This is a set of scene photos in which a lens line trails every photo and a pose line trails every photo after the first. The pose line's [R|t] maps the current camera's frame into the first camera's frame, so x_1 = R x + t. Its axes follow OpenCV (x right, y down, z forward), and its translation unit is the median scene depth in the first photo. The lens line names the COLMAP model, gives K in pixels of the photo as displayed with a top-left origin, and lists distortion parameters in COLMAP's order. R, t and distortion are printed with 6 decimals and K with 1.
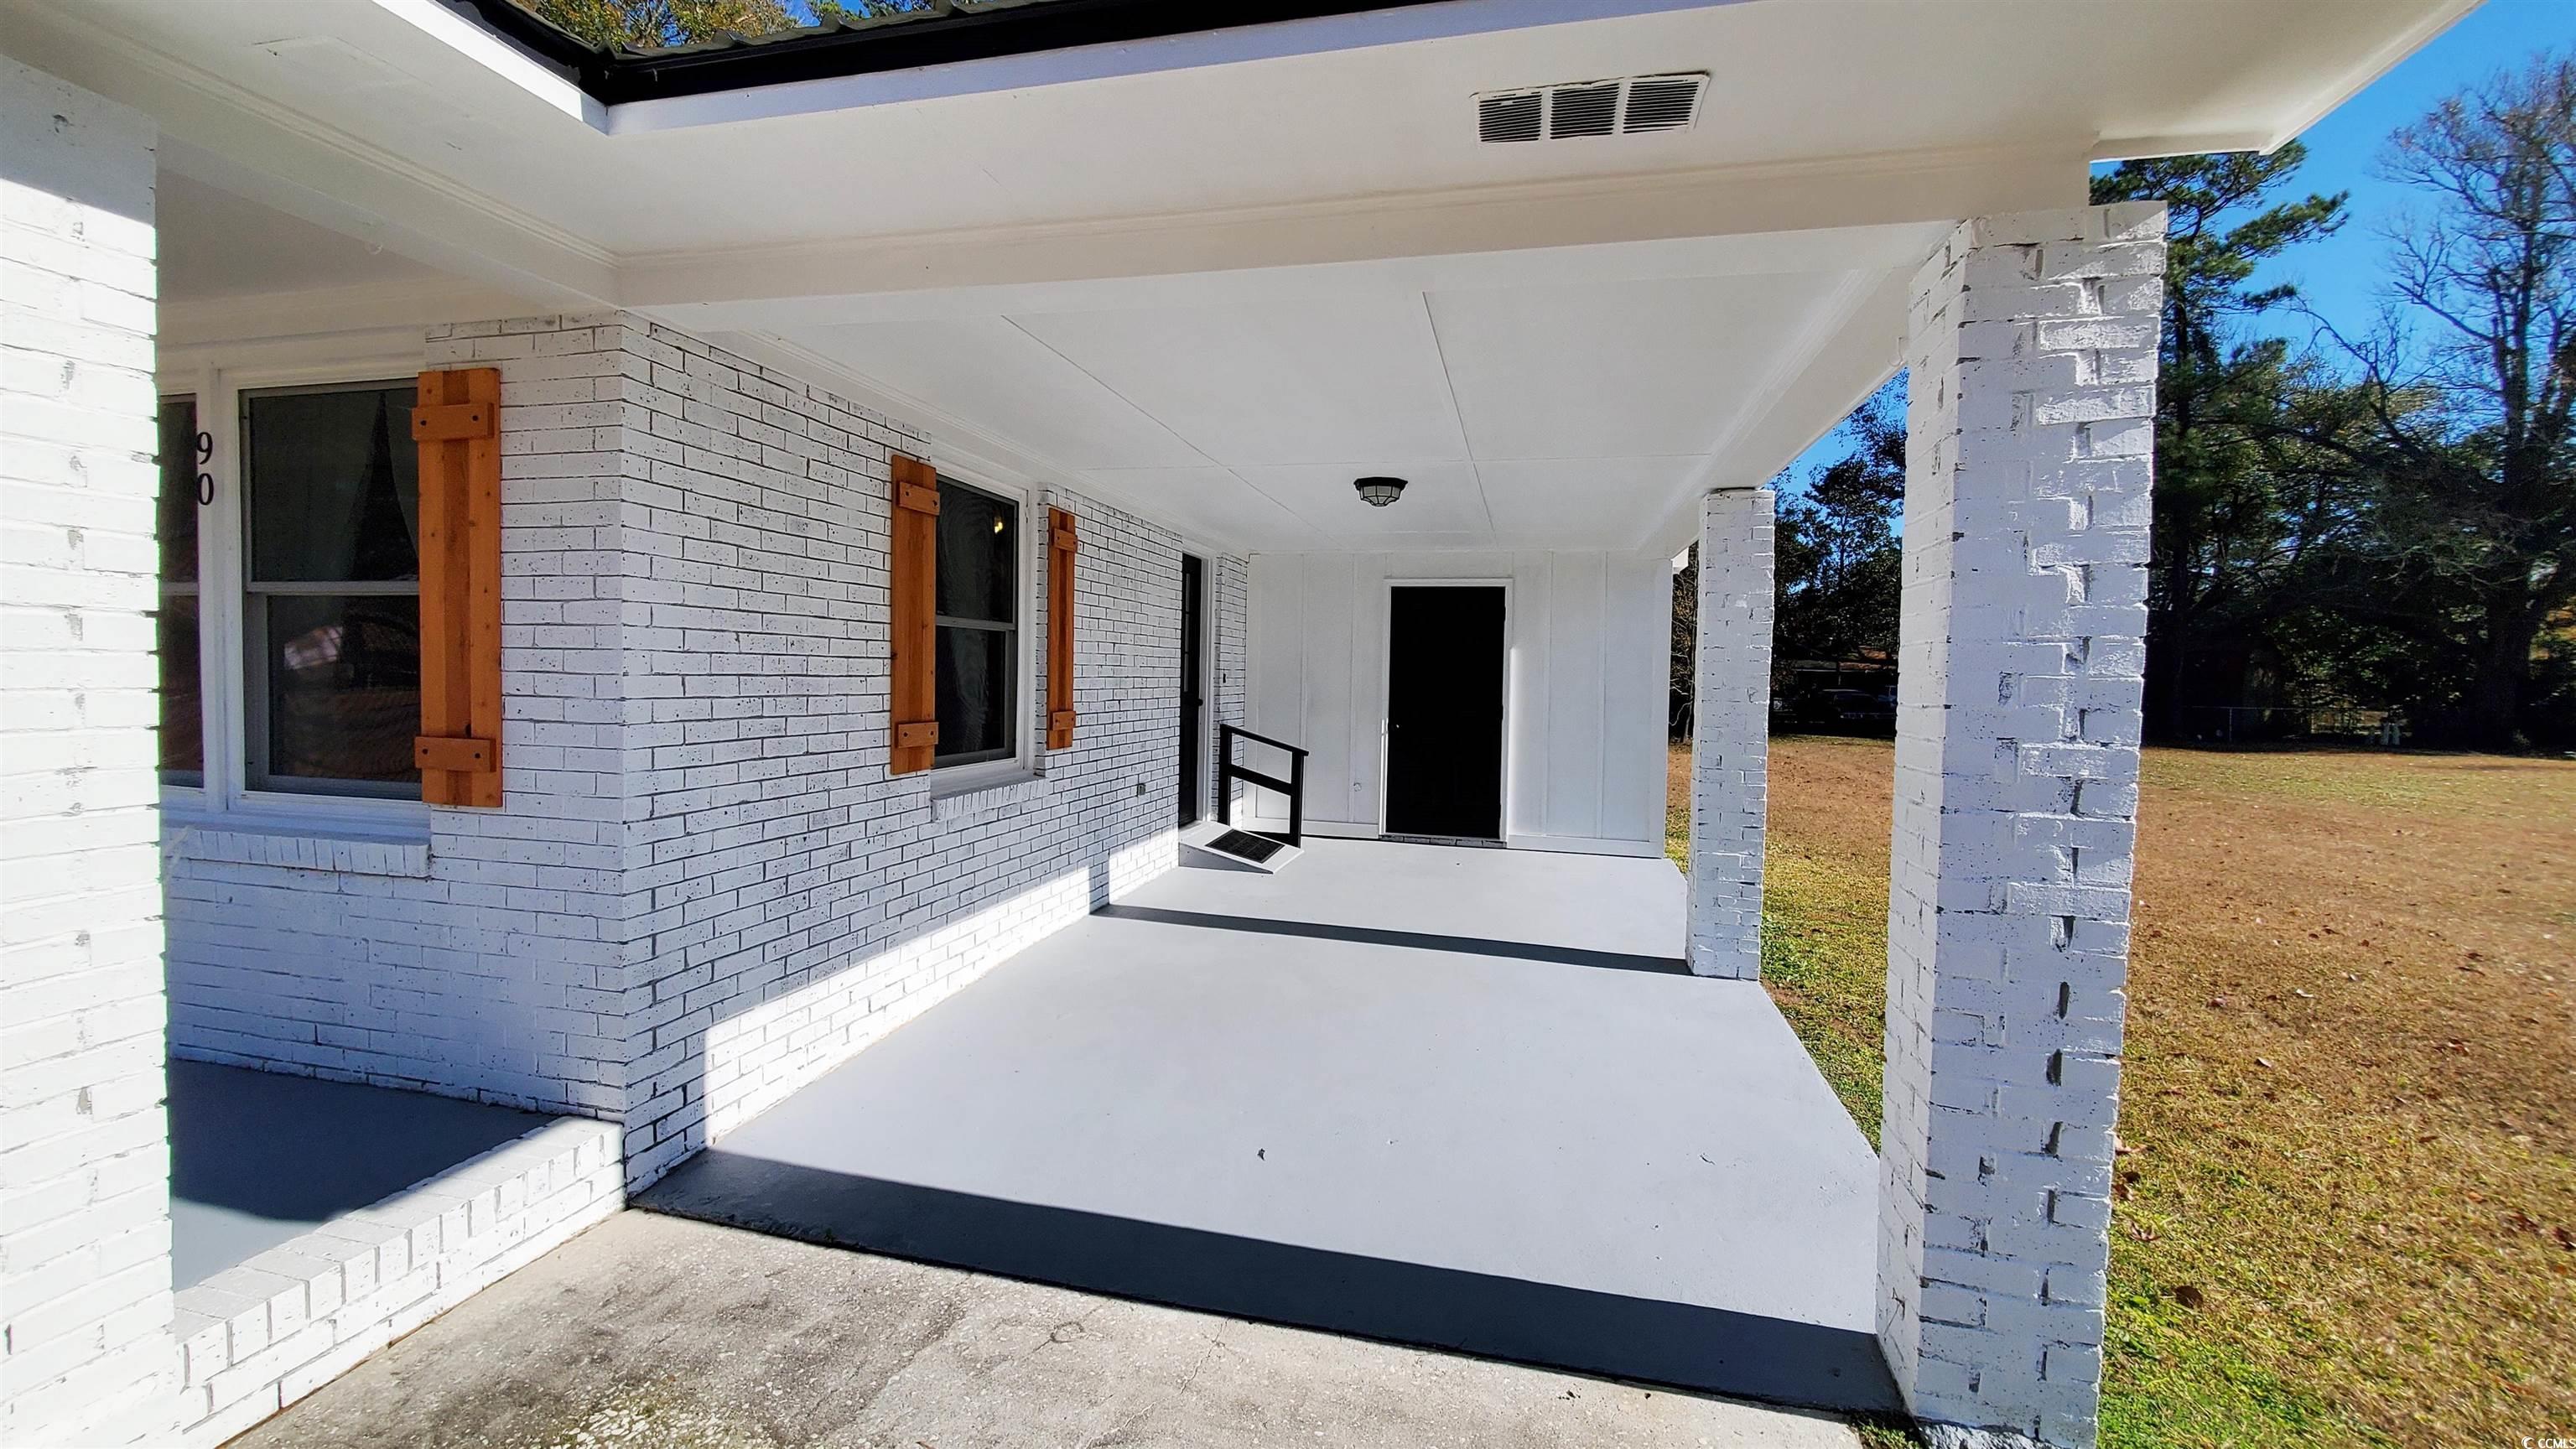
lens RADIAL K [[1022.8, 0, 1285.5], [0, 1022.8, 716.1], [0, 0, 1]] dist [0.001158, -0.003643]
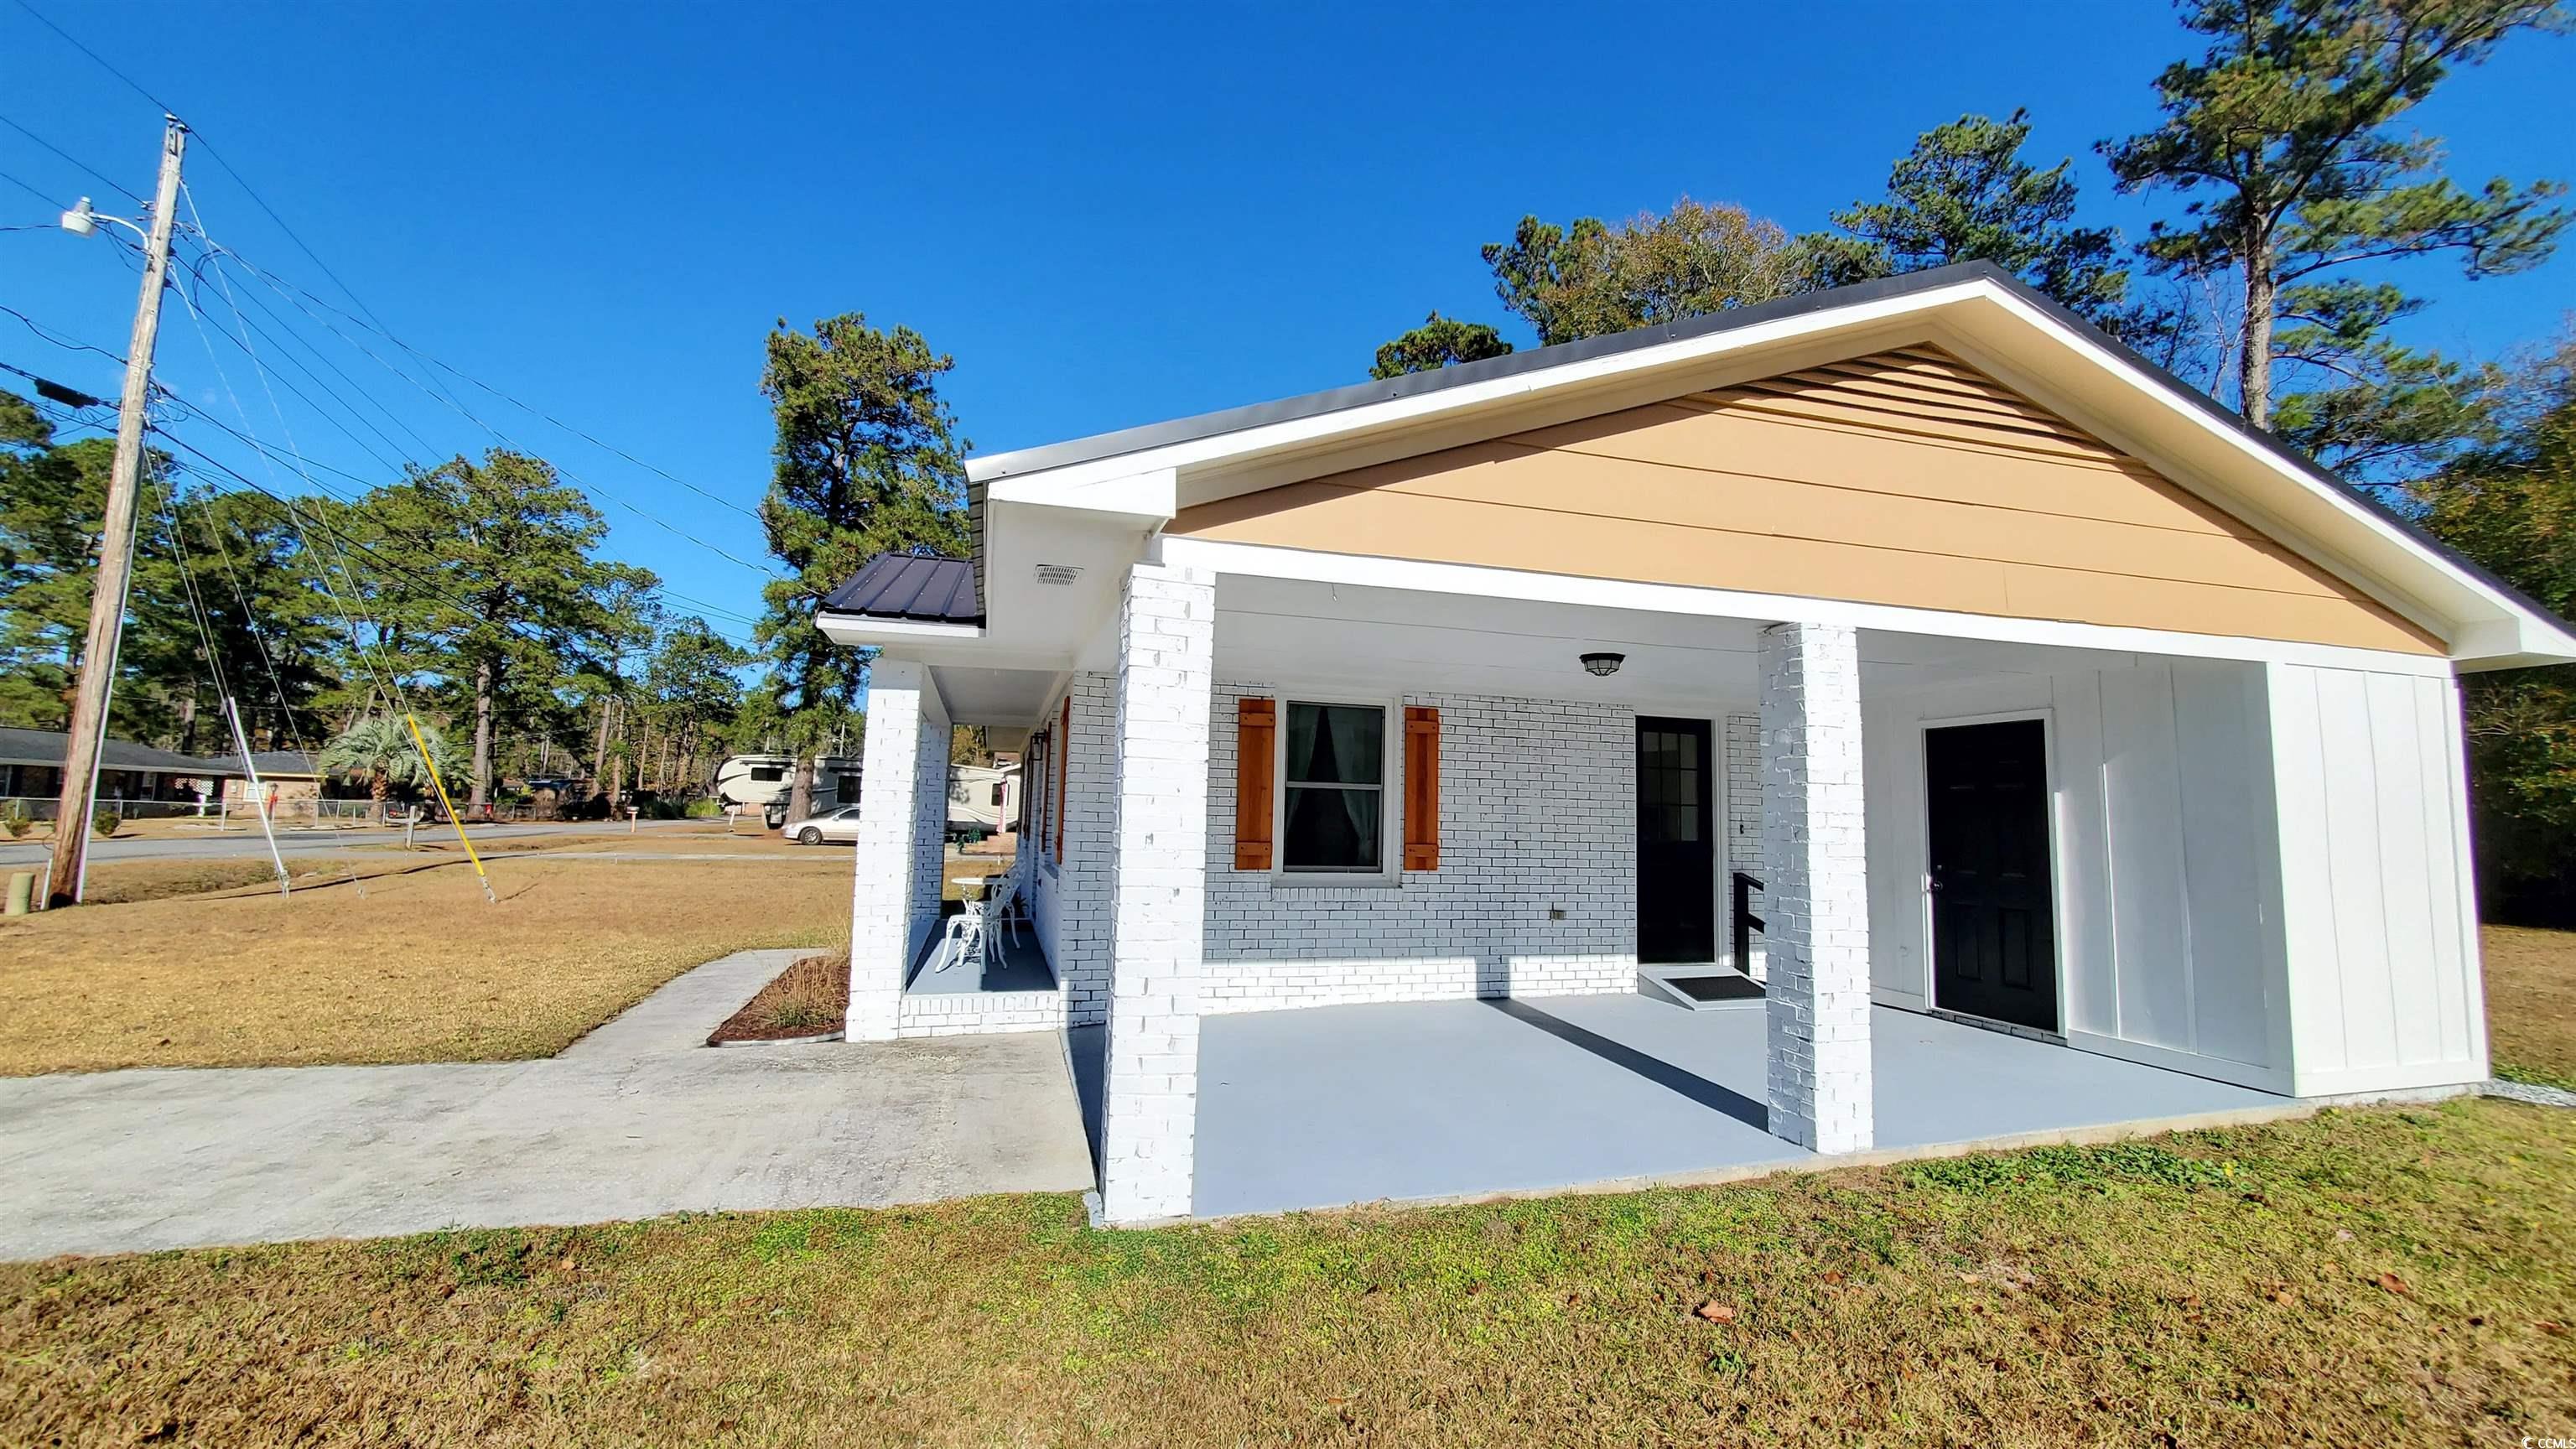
lens RADIAL K [[1022.8, 0, 1282.1], [0, 1022.8, 717.4], [0, 0, 1]] dist [0.001158, -0.003643]
pose [[0.498200, -0.091341, -0.862238, 0.926696], [-0.050379, 0.989706, -0.133953, 0.020953], [0.865597, 0.110174, 0.488470, 0.099815]]
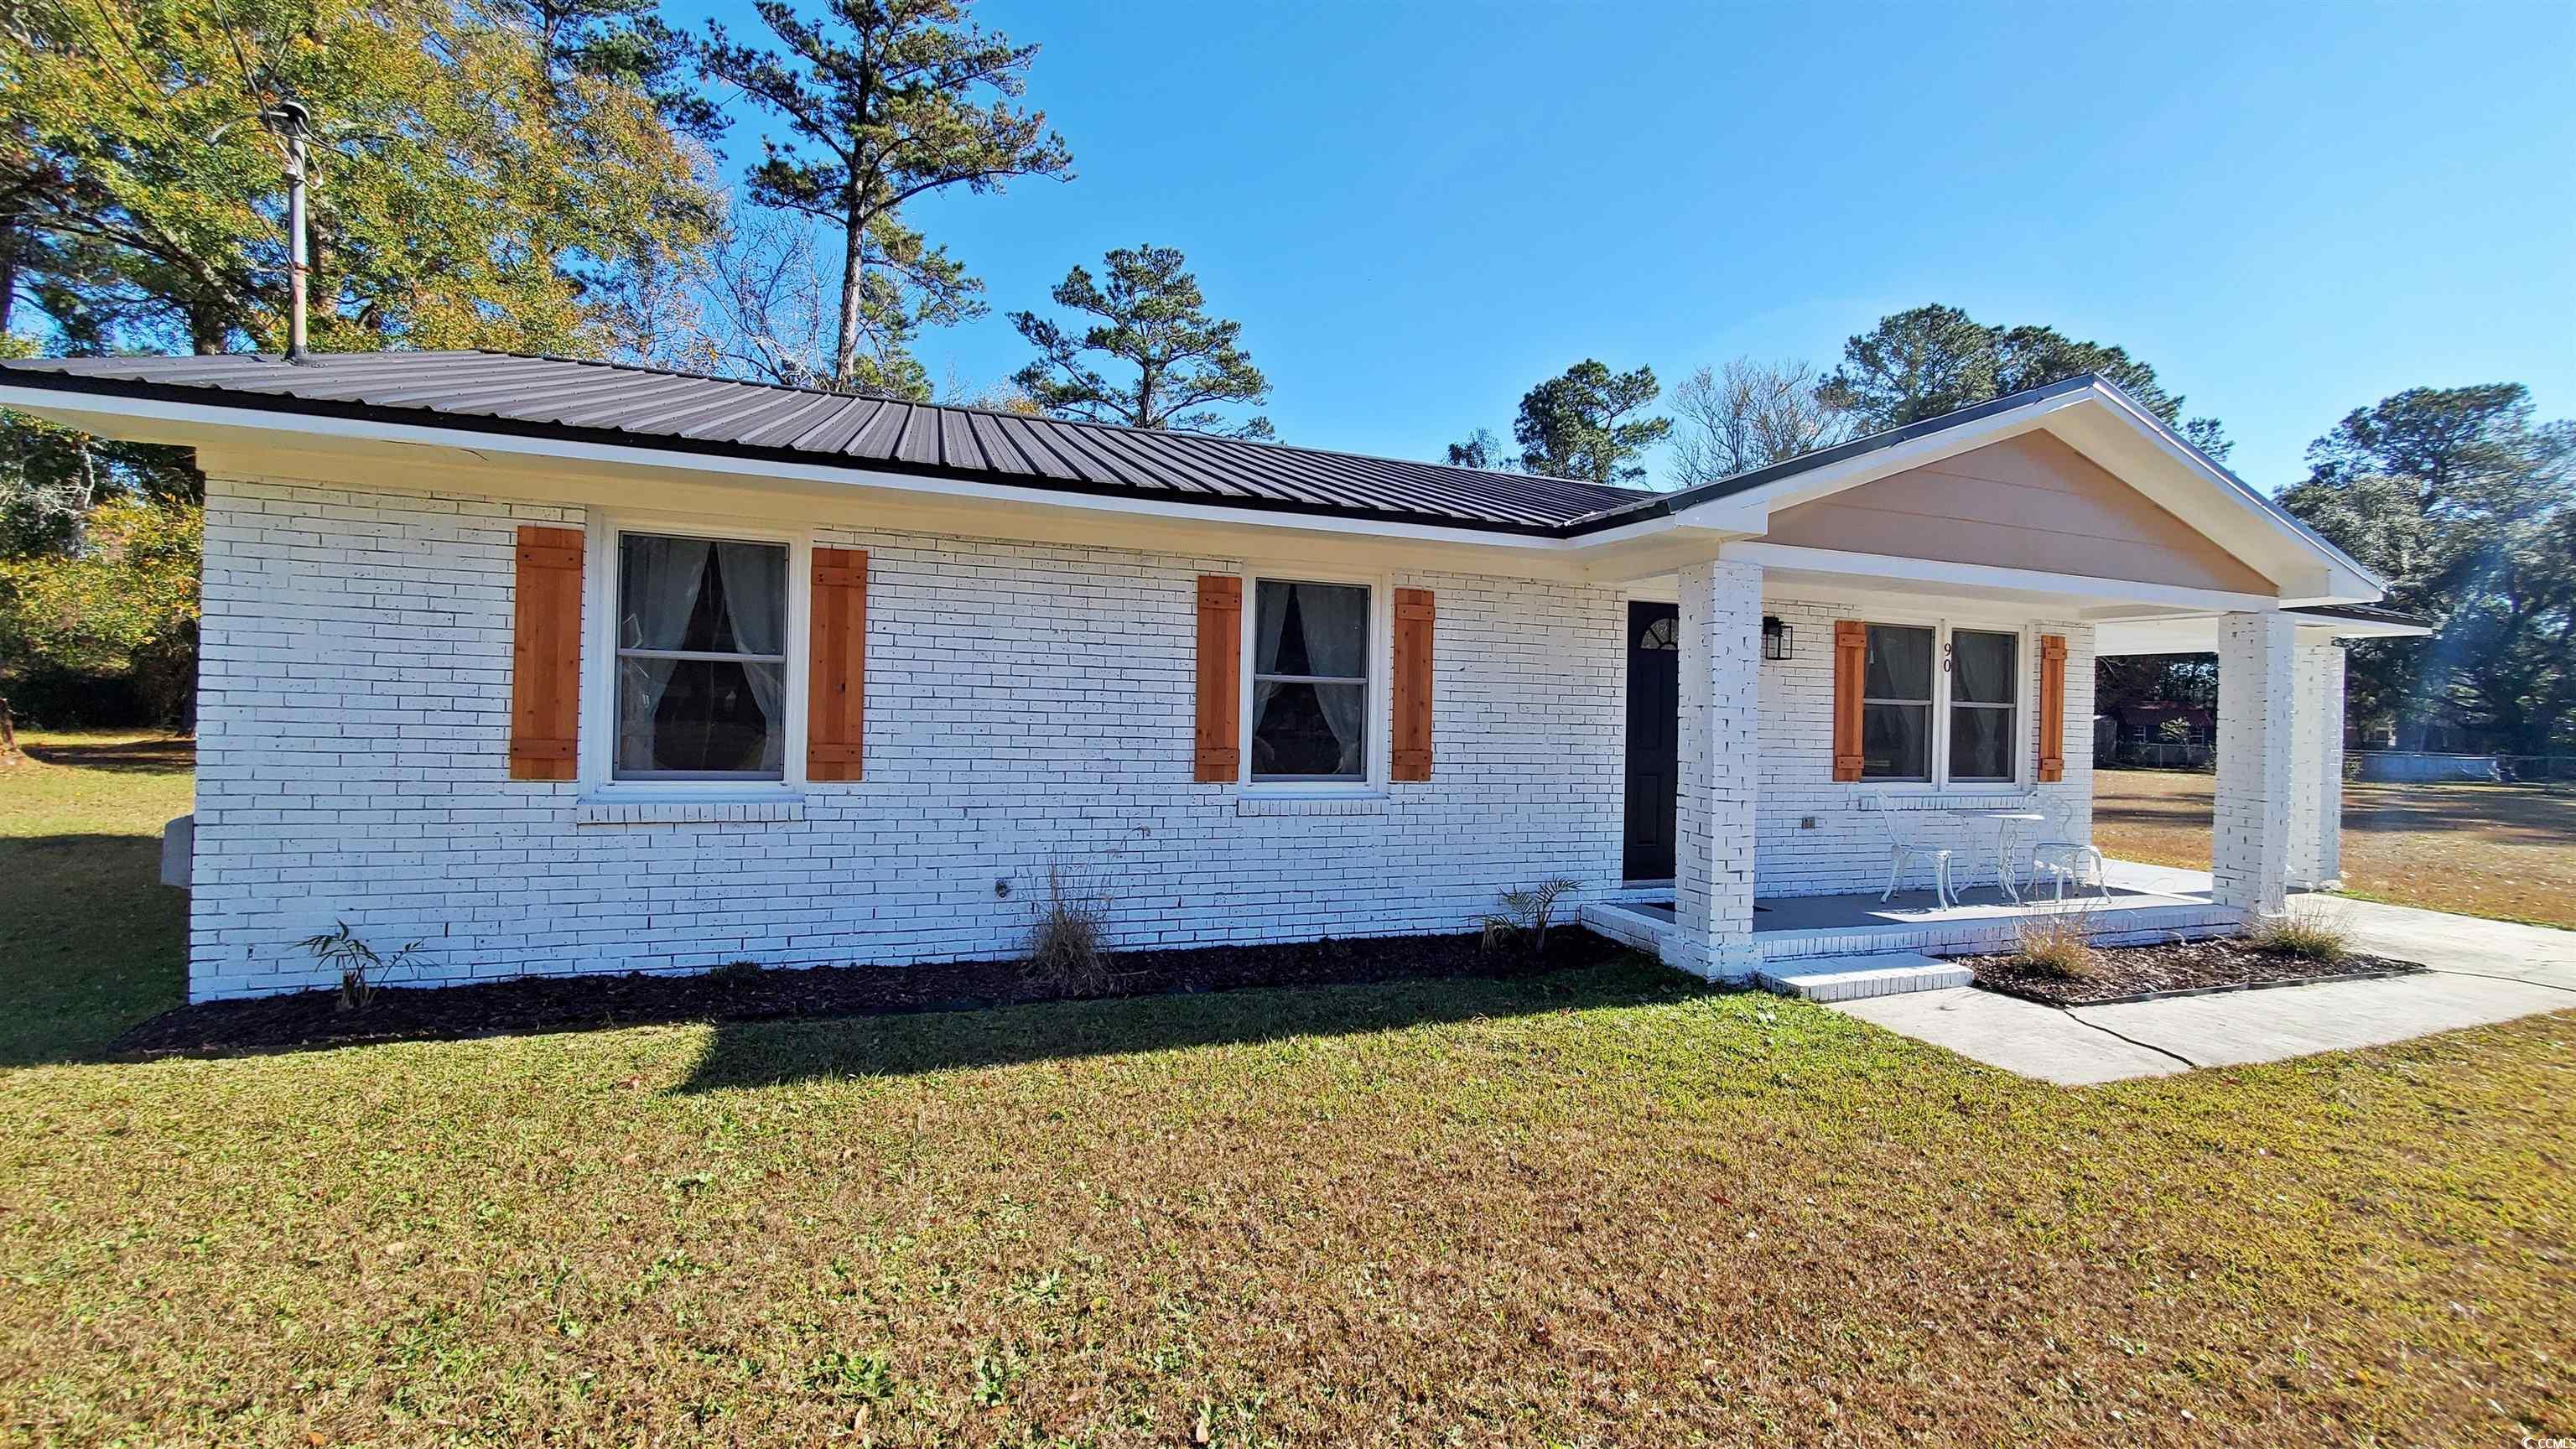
lens RADIAL K [[1022.8, 0, 1300.1], [0, 1022.8, 714.3], [0, 0, 1]] dist [0.001158, -0.003643]
pose [[0.831233, 0.002575, 0.555918, -2.283999], [0.012736, 0.999639, -0.023674, -0.035126], [-0.555778, 0.026758, 0.830900, -0.137243]]
